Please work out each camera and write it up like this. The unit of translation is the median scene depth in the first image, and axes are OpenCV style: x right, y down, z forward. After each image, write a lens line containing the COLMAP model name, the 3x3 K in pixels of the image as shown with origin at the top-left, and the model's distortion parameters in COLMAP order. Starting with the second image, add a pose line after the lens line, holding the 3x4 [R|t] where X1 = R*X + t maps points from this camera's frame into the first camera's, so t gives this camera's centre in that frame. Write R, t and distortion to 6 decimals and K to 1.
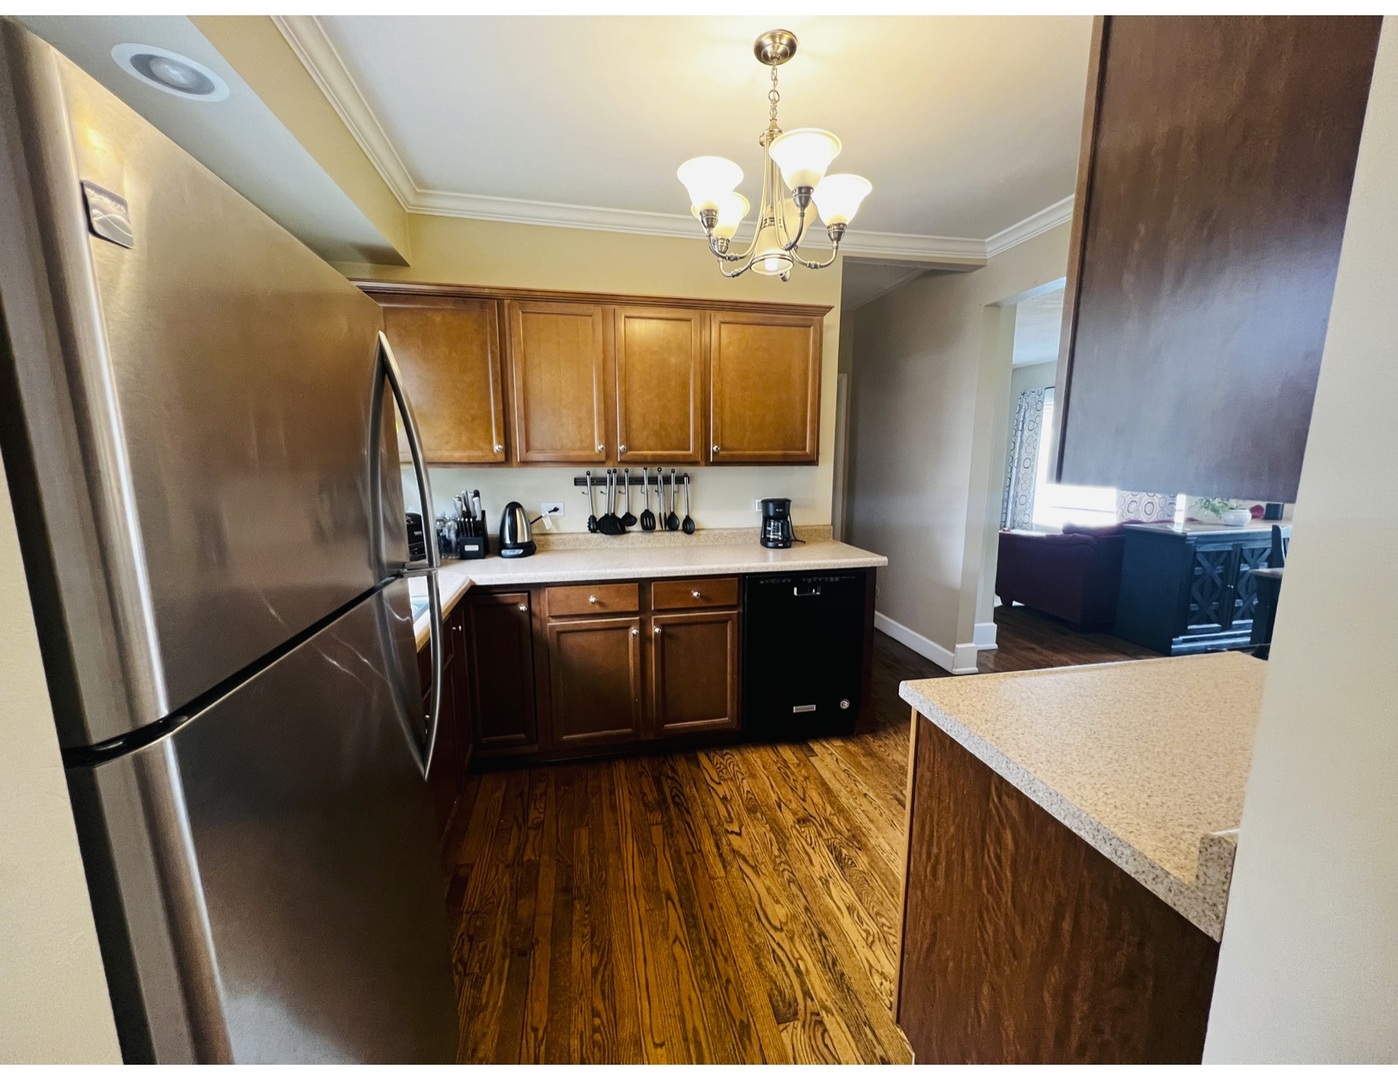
lens RADIAL K [[555.2, 0, 711.3], [0, 555.2, 547.6], [0, 0, 1]] dist [0.001348, 0.000381]
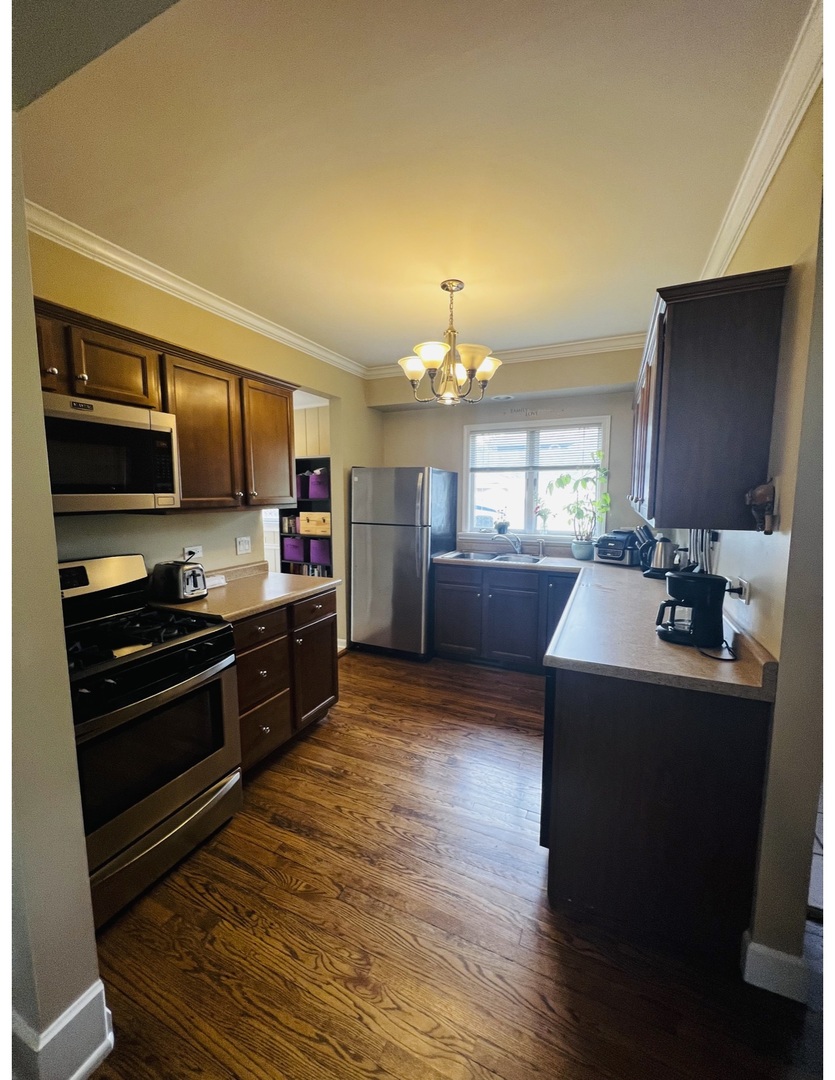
lens RADIAL K [[428.9, 0, 417.5], [0, 428.9, 540.0], [0, 0, 1]] dist [0.001348, 0.000381]
pose [[-0.606016, 0.086996, -0.790681, 1.333589], [-0.132642, 0.969033, 0.208283, -0.355575], [0.784315, 0.231101, -0.575710, 1.828623]]
